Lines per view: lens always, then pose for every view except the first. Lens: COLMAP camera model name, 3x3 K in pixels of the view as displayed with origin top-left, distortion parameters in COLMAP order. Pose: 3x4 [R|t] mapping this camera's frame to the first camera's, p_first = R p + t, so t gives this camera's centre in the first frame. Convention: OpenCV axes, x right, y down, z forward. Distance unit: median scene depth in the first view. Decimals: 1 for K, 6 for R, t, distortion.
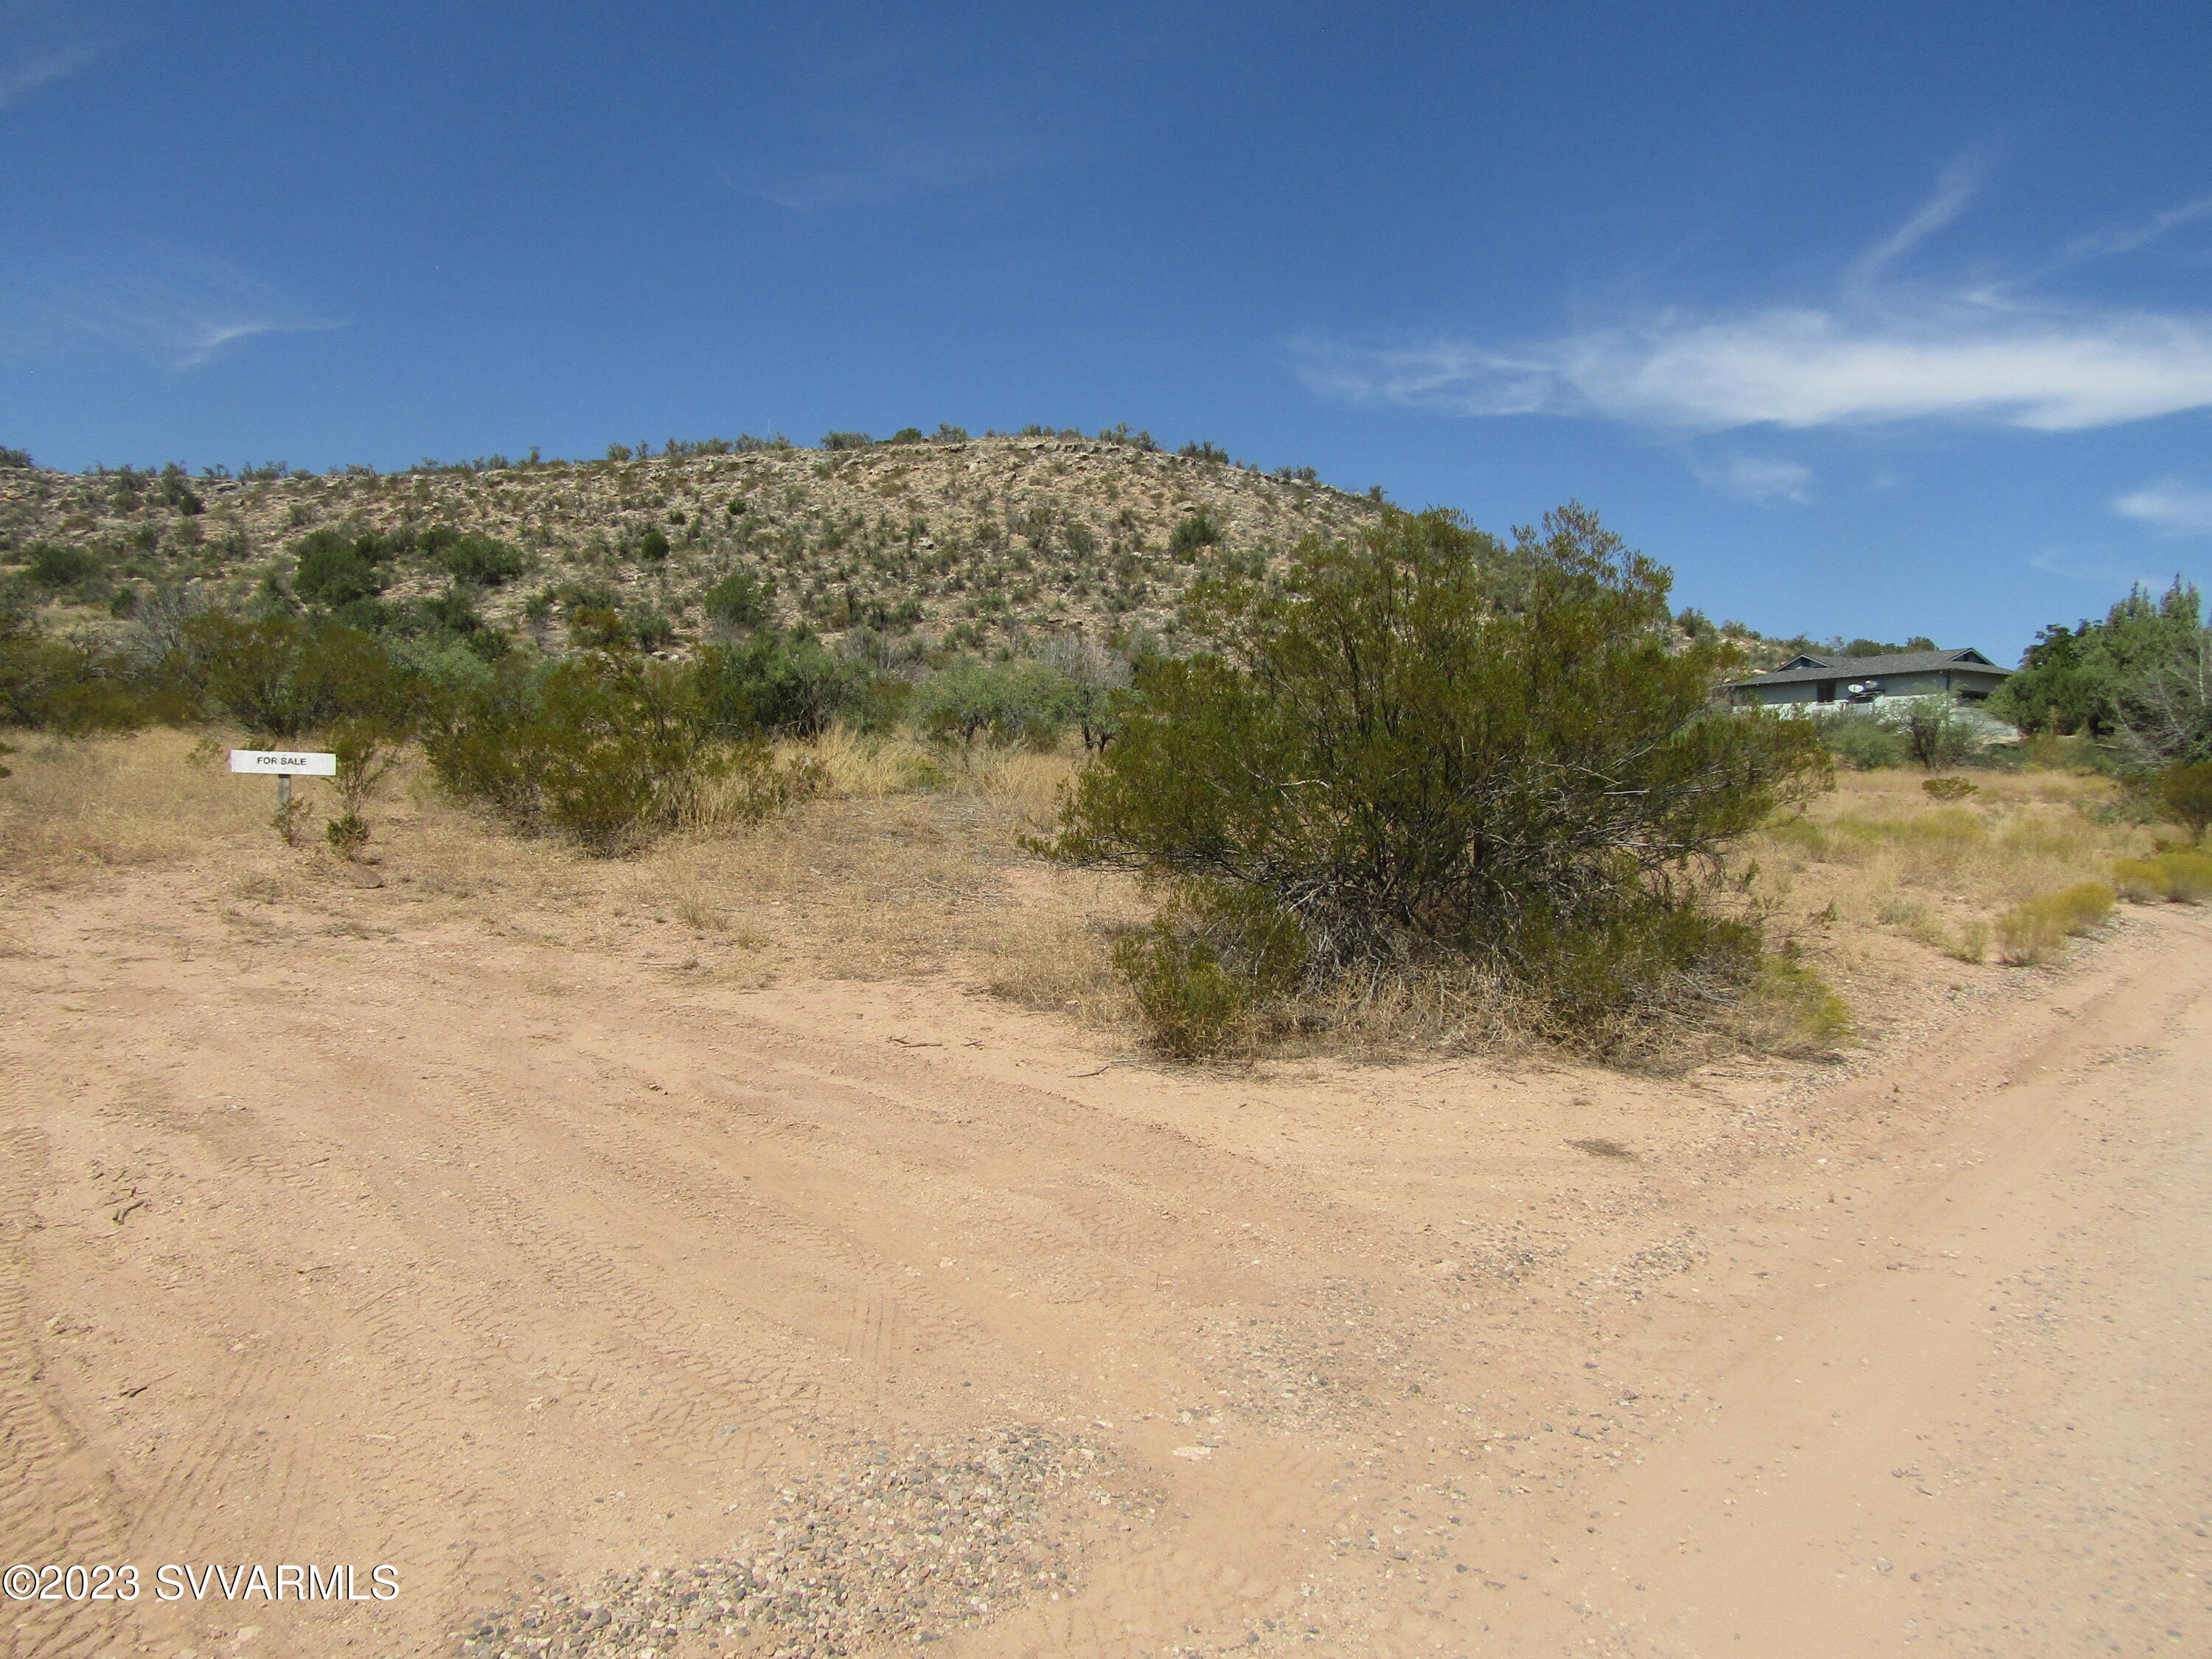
lens RADIAL K [[1565.3, 0, 1105.1], [0, 1565.3, 824.5], [0, 0, 1]] dist [-0.009064, 0.003507]
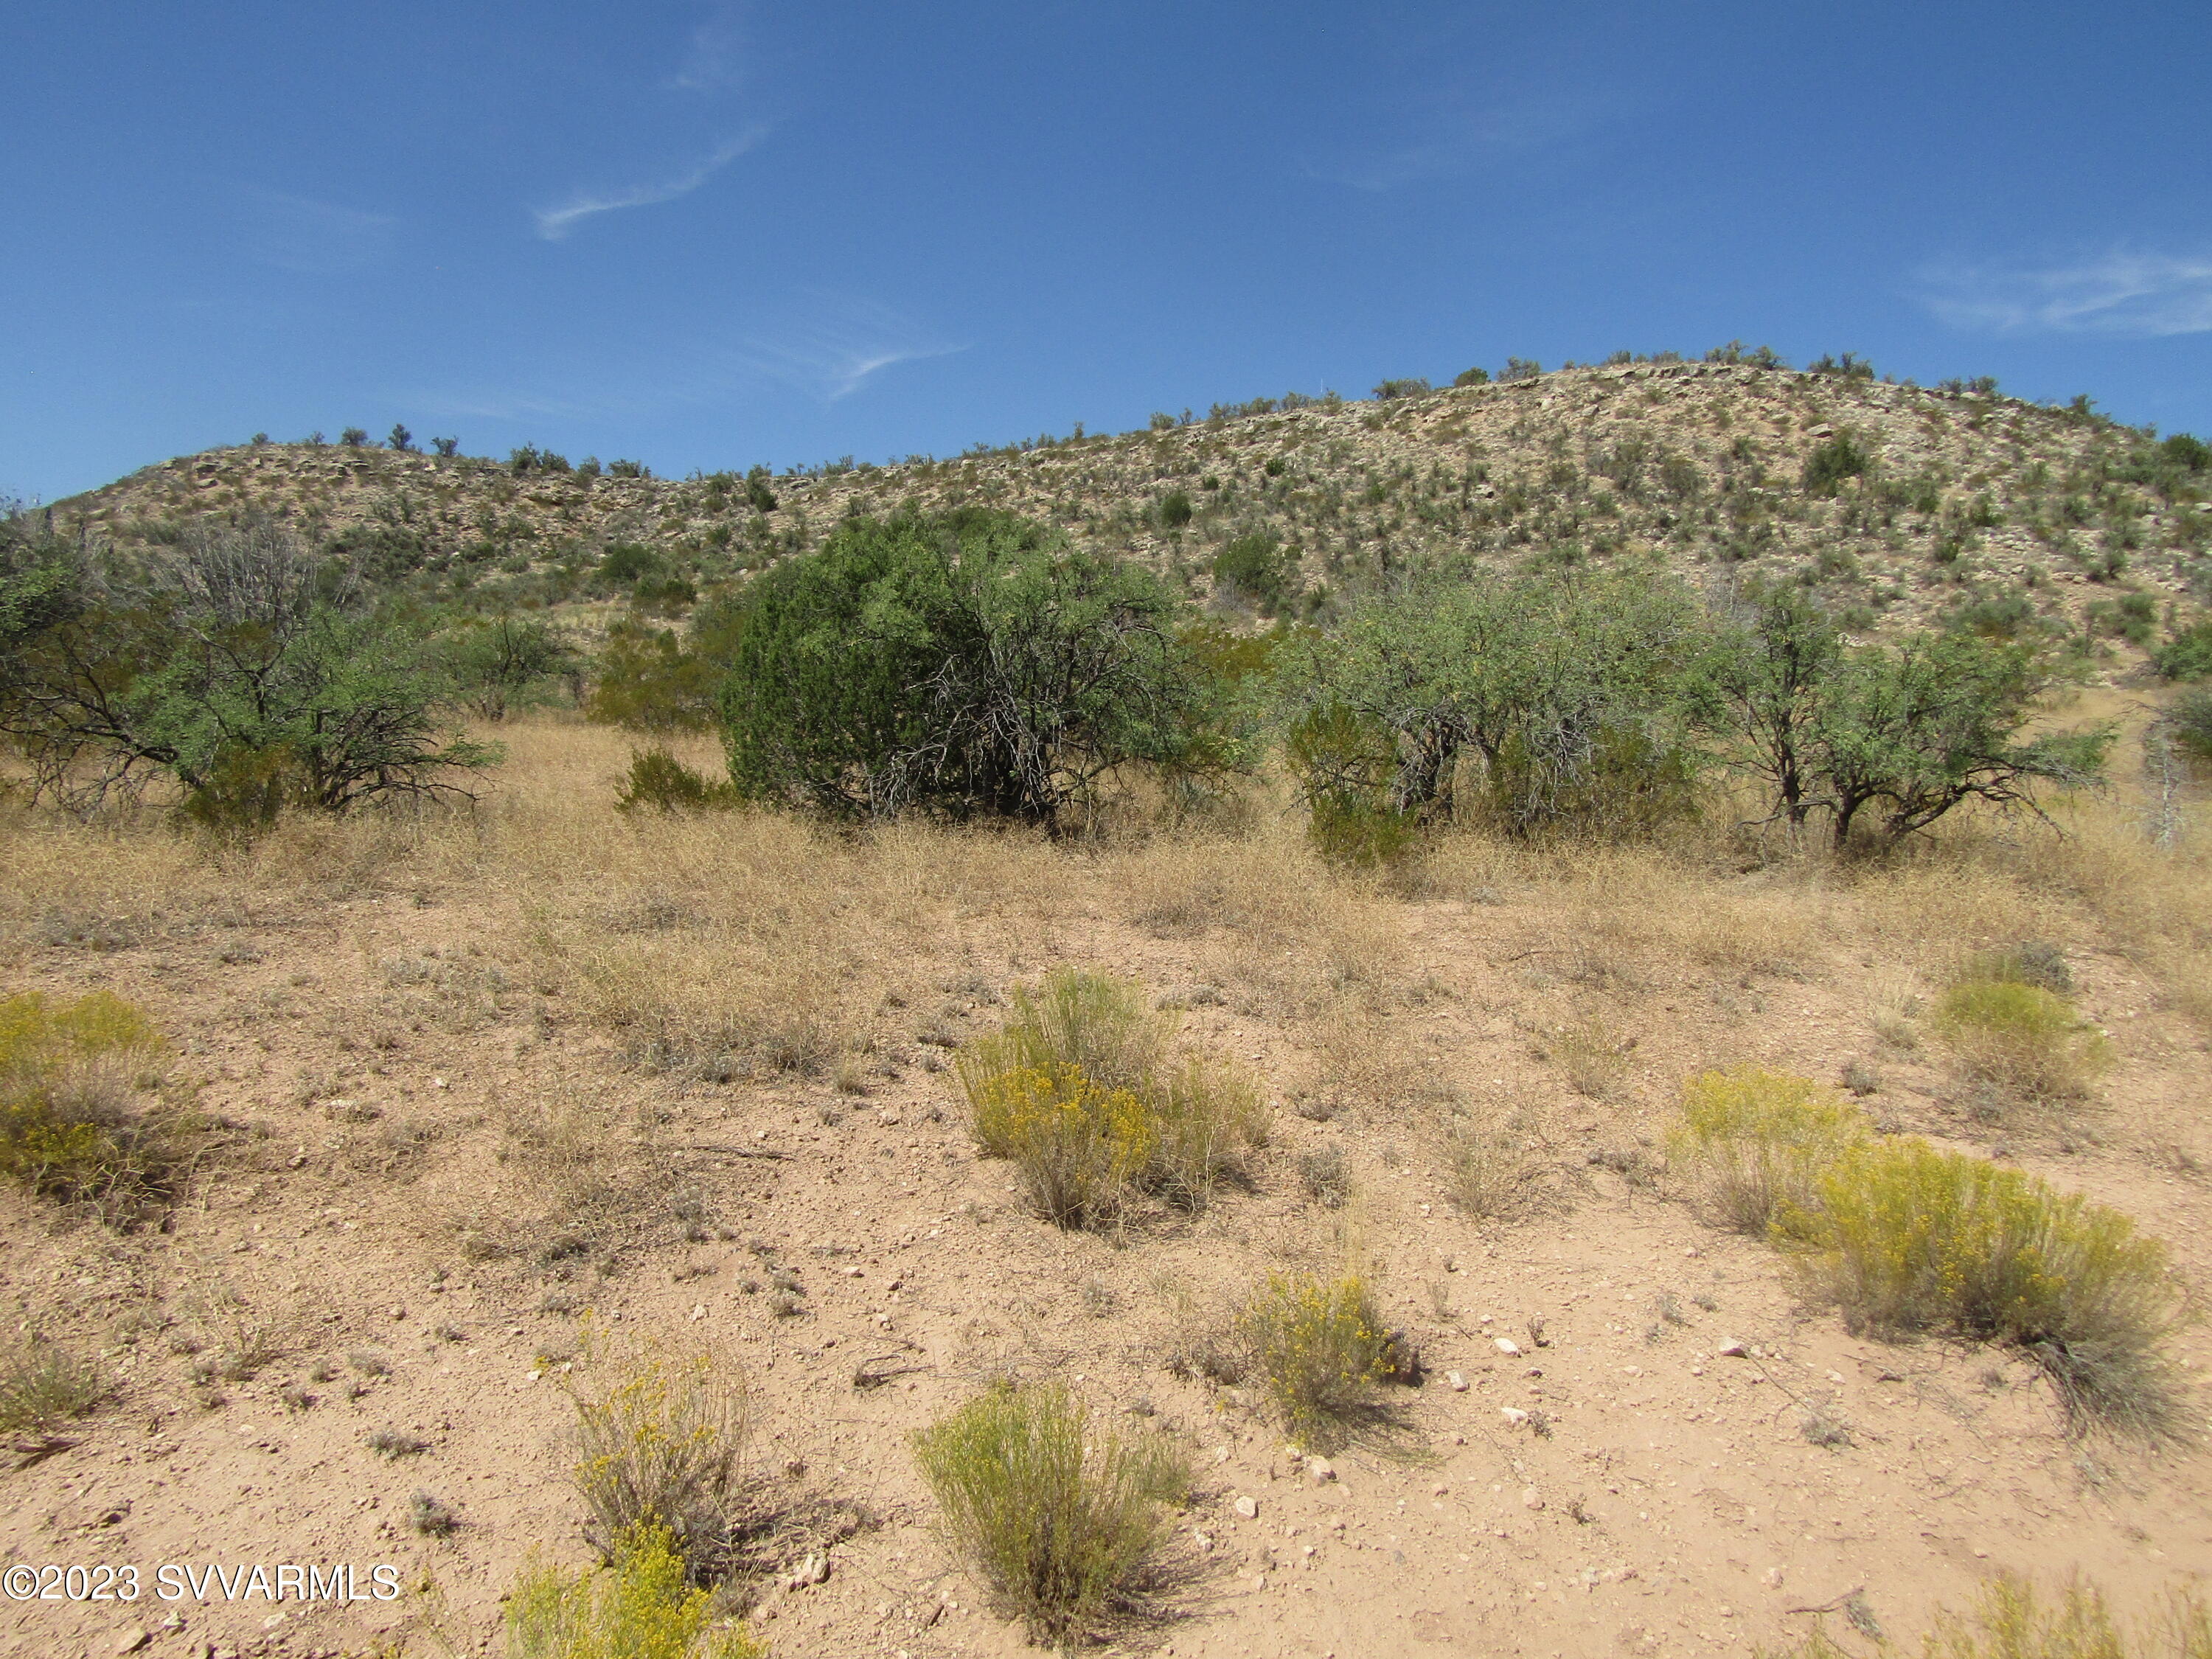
lens RADIAL K [[1565.3, 0, 1119.4], [0, 1565.3, 823.6], [0, 0, 1]] dist [-0.009064, 0.003507]
pose [[0.938353, 0.014542, -0.345372, -0.005438], [-0.010576, 0.999855, 0.013366, -0.009052], [0.345516, -0.008889, 0.938371, 0.116826]]
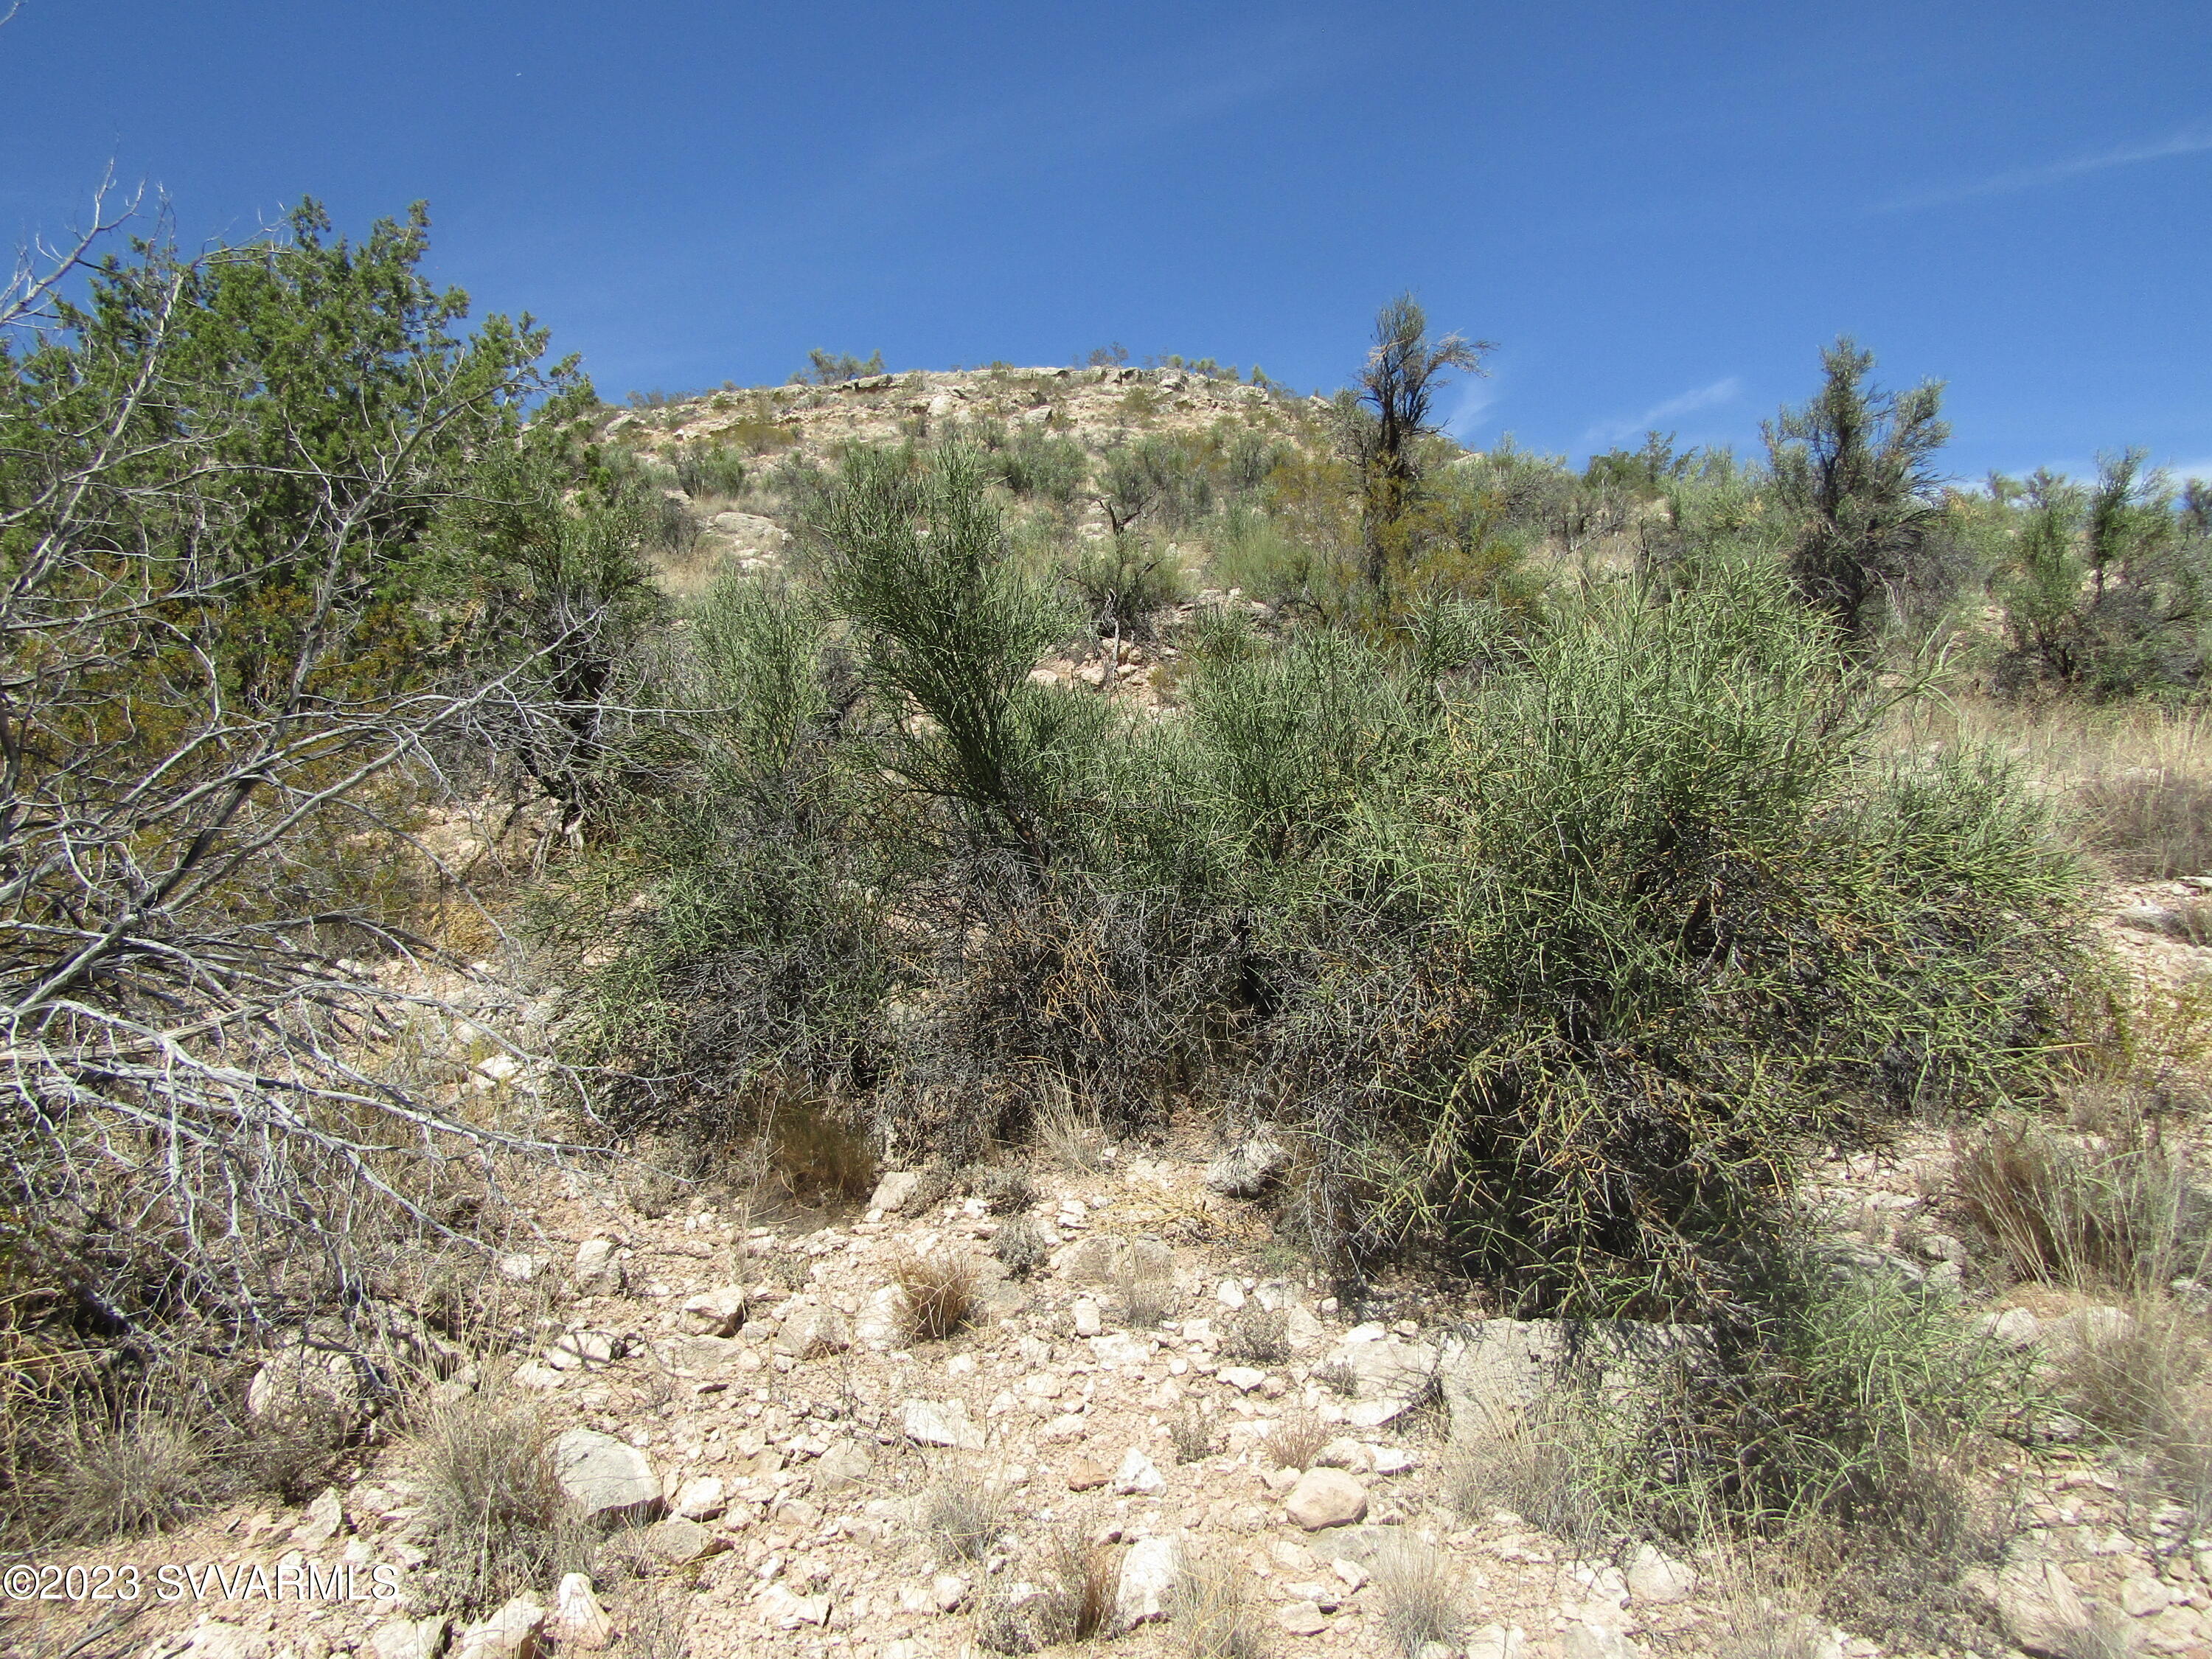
lens RADIAL K [[1565.3, 0, 1103.5], [0, 1565.3, 827.8], [0, 0, 1]] dist [-0.009064, 0.003507]
pose [[0.975486, -0.070133, 0.208587, -0.130511], [0.090460, 0.991865, -0.089556, -0.069765], [-0.200610, 0.106229, 0.973895, 0.563449]]
